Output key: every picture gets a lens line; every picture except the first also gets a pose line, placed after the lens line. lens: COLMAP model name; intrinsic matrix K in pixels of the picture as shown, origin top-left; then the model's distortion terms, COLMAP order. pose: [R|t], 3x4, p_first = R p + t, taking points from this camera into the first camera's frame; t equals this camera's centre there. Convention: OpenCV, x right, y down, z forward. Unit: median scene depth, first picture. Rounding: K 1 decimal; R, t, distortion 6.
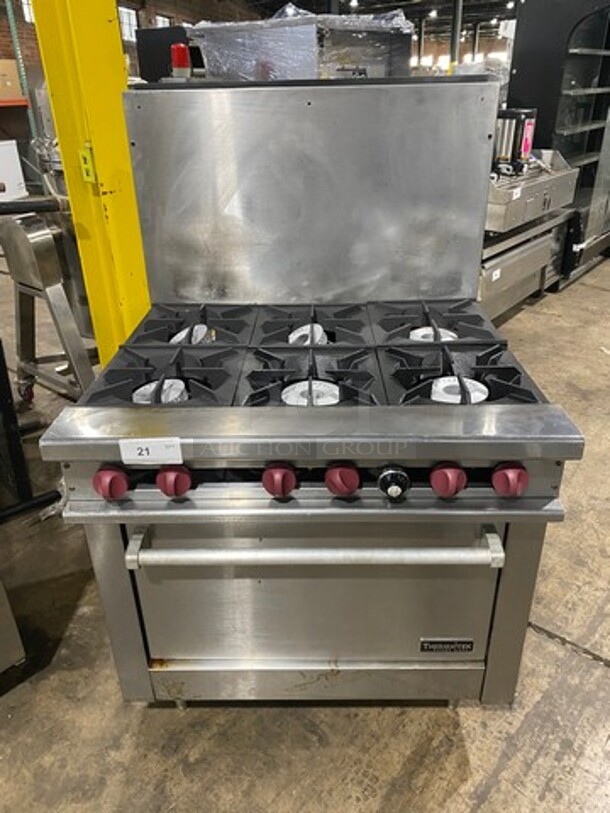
lens RADIAL K [[609.1, 0, 305.0], [0, 609.1, 406.5], [0, 0, 1]] dist [-0.002415, 0.001124]
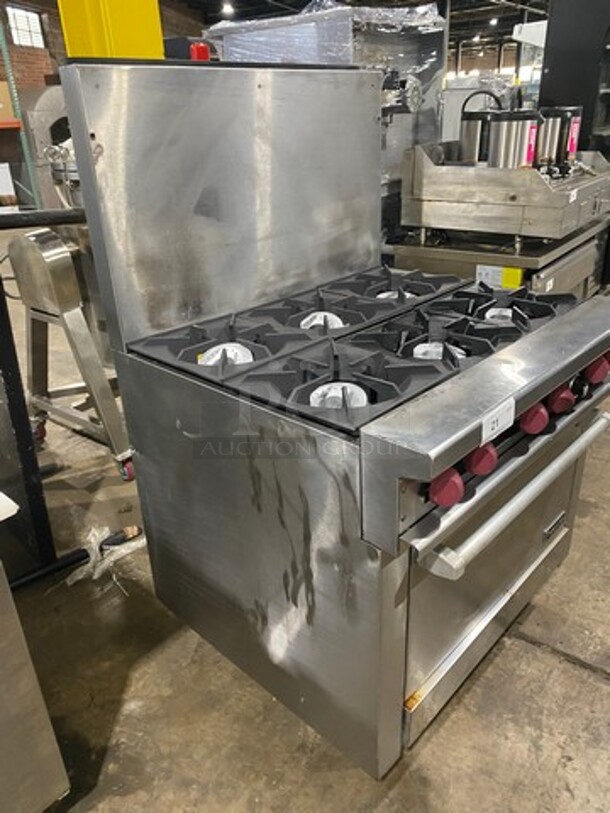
lens RADIAL K [[622.9, 0, 305.0], [0, 622.9, 406.5], [0, 0, 1]] dist [0.003830, -0.003060]
pose [[0.999628, -0.027235, 0.001148, -0.073802], [0.027258, 0.999081, -0.033079, -0.018802], [-0.000246, 0.033098, 0.999452, 0.095677]]
